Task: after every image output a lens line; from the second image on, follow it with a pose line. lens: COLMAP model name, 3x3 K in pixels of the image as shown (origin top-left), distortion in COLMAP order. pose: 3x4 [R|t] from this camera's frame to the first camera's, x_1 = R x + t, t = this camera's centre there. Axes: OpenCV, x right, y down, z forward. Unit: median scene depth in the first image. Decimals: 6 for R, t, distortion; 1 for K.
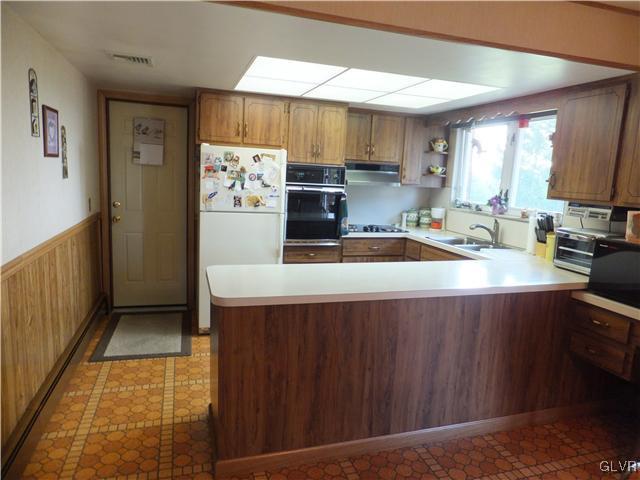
lens RADIAL K [[422.4, 0, 315.3], [0, 422.4, 238.3], [0, 0, 1]] dist [-0.032616, 0.026541]
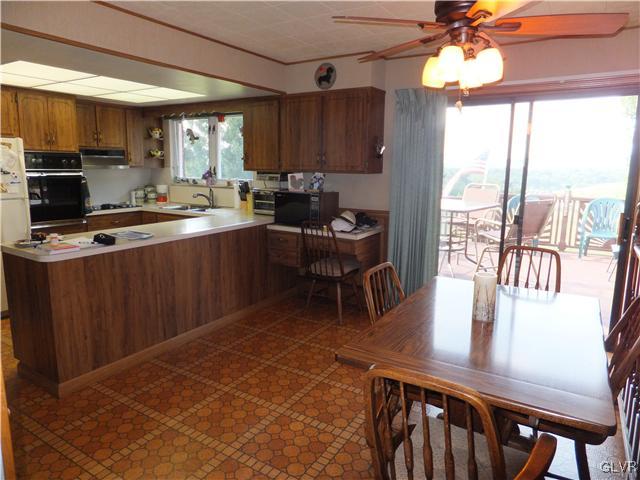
lens RADIAL K [[422.4, 0, 312.8], [0, 422.4, 236.3], [0, 0, 1]] dist [-0.032616, 0.026541]
pose [[0.760957, -0.147302, 0.631860, -0.226539], [0.123634, 0.988962, 0.081657, 0.041499], [-0.636914, 0.015982, 0.770769, -0.292796]]
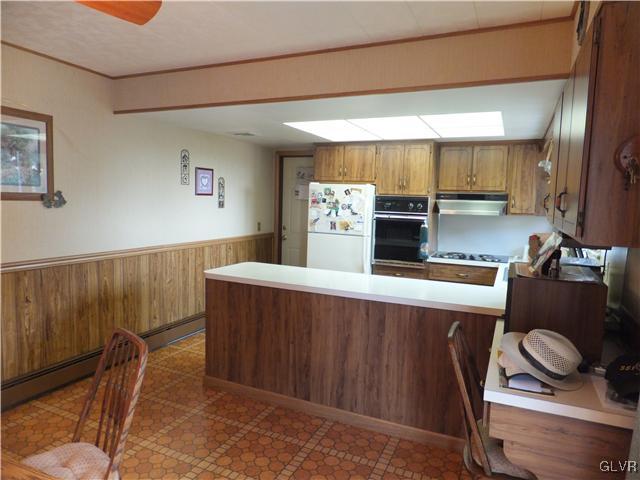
lens RADIAL K [[422.4, 0, 324.3], [0, 422.4, 242.7], [0, 0, 1]] dist [-0.032616, 0.026541]
pose [[0.742985, 0.039549, -0.668139, 0.693704], [-0.094639, 0.994431, -0.046377, 0.029082], [0.662583, 0.097689, 0.742590, 0.022691]]
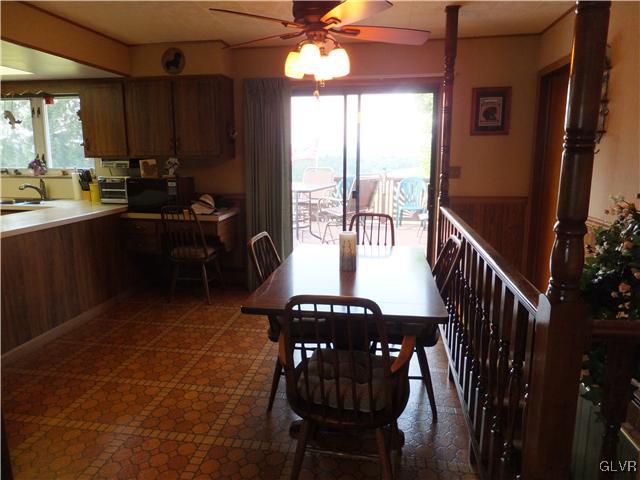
lens RADIAL K [[422.4, 0, 315.5], [0, 422.4, 235.4], [0, 0, 1]] dist [-0.032616, 0.026541]
pose [[0.449286, -0.212434, 0.867763, -0.331754], [0.156381, 0.975022, 0.157725, 0.052275], [-0.879595, 0.064838, 0.471285, -0.289284]]
